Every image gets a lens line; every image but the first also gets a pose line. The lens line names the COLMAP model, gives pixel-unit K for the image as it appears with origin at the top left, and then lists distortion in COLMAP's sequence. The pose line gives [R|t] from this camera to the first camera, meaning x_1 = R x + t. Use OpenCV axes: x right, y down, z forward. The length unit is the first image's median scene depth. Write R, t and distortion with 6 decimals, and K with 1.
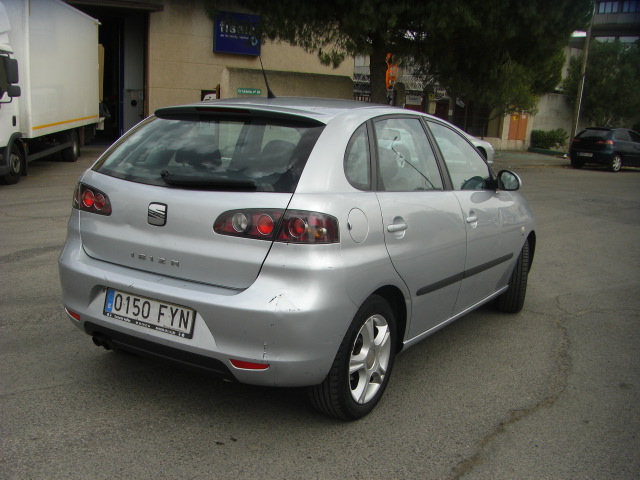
lens RADIAL K [[710.7, 0, 287.7], [0, 710.7, 332.4], [0, 0, 1]] dist [-0.181782, 0.091753]
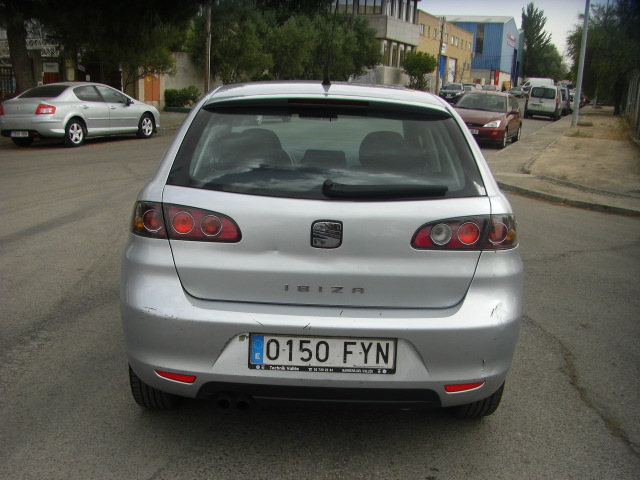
lens RADIAL K [[710.7, 0, 287.7], [0, 710.7, 332.4], [0, 0, 1]] dist [-0.181782, 0.091753]
pose [[0.846323, -0.198079, 0.494472, -0.631121], [0.171972, 0.980184, 0.098307, -0.140145], [-0.504146, 0.001836, 0.863616, 0.304680]]
